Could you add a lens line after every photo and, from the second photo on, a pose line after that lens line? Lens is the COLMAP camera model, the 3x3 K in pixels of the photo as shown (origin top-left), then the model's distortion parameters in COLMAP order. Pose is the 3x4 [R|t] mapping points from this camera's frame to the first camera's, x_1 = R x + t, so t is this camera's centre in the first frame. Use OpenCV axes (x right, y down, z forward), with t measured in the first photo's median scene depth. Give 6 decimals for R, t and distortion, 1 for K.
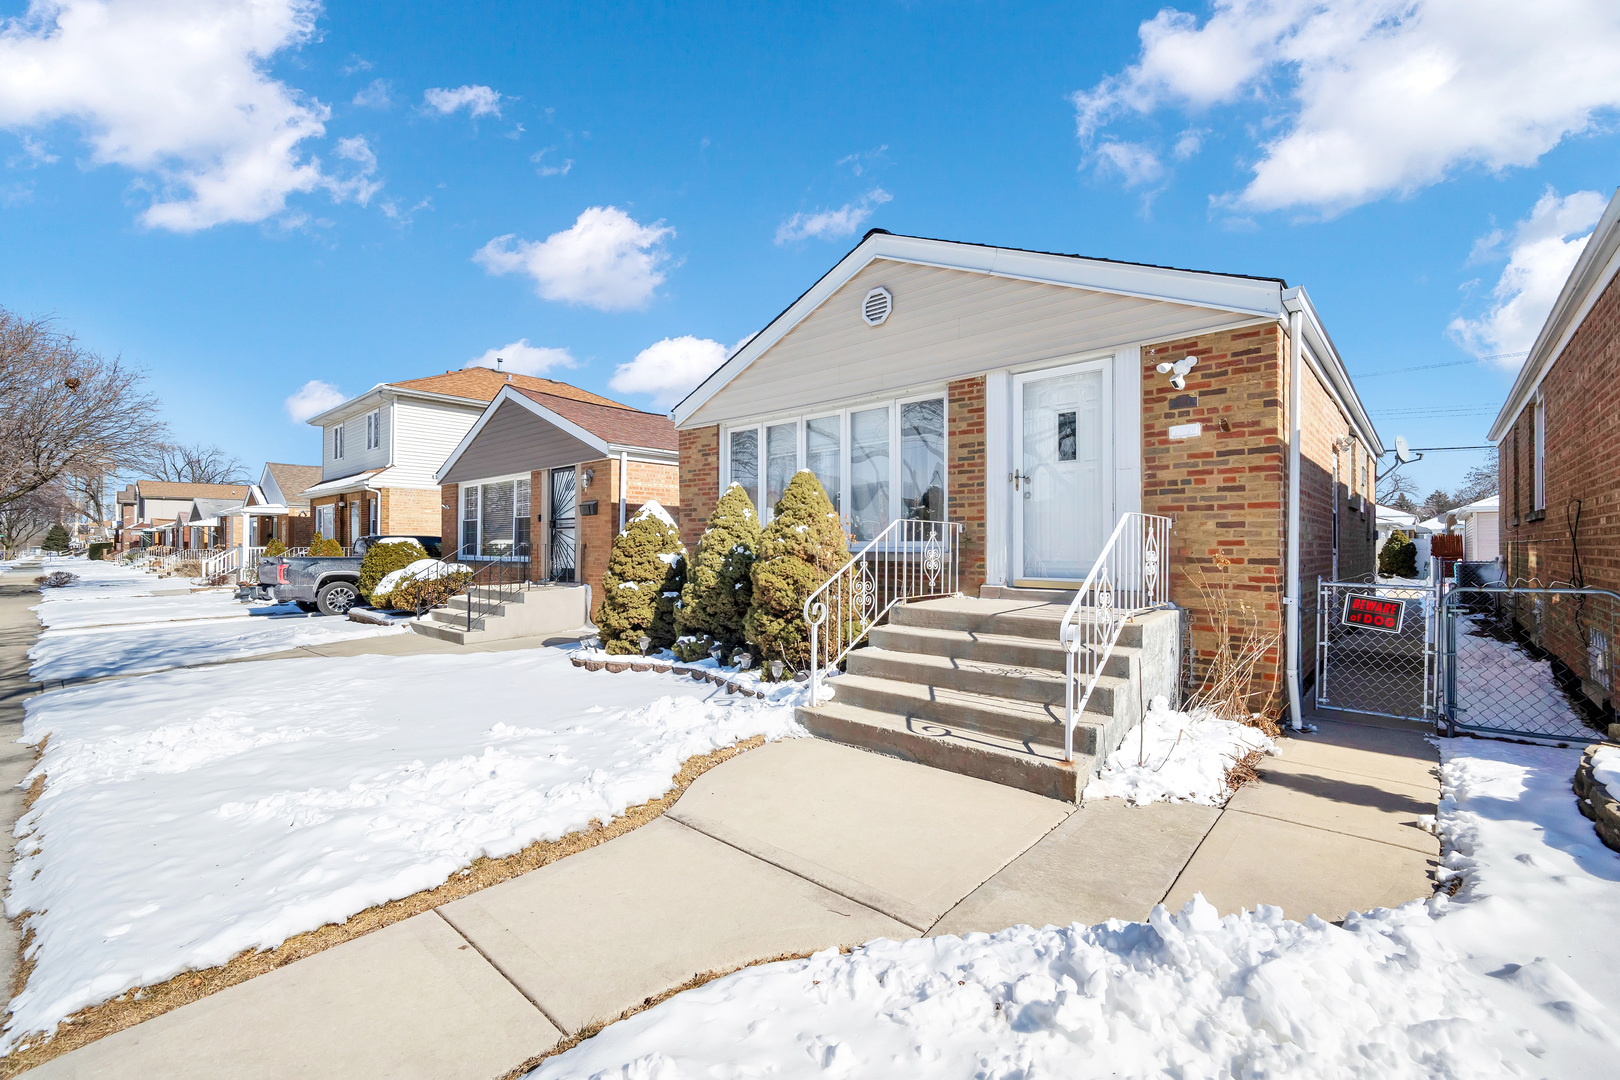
lens RADIAL K [[685.6, 0, 809.5], [0, 685.6, 543.3], [0, 0, 1]] dist [0.000806, -0.000066]
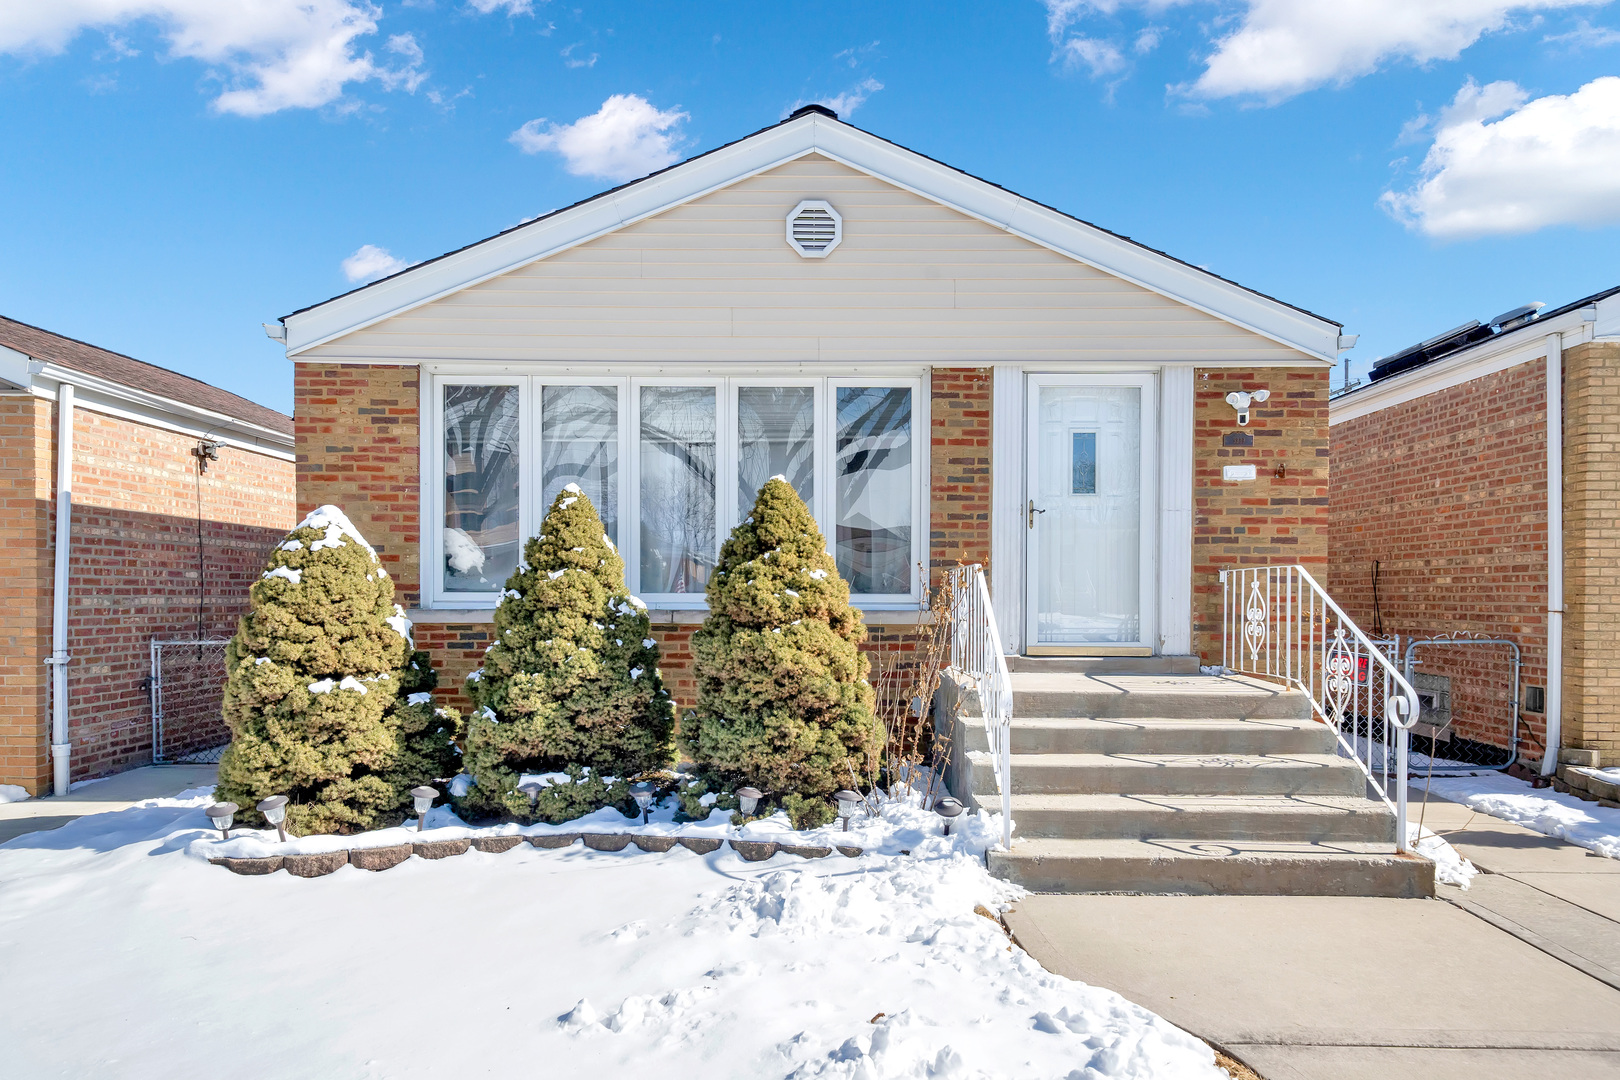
lens RADIAL K [[1027.6, 0, 815.8], [0, 1027.6, 606.8], [0, 0, 1]] dist [0.018077, 0.000673]
pose [[0.739247, -0.004675, 0.673419, -0.652104], [-0.005208, 0.999906, 0.012659, -0.003965], [-0.673415, -0.012865, 0.739153, 0.331060]]
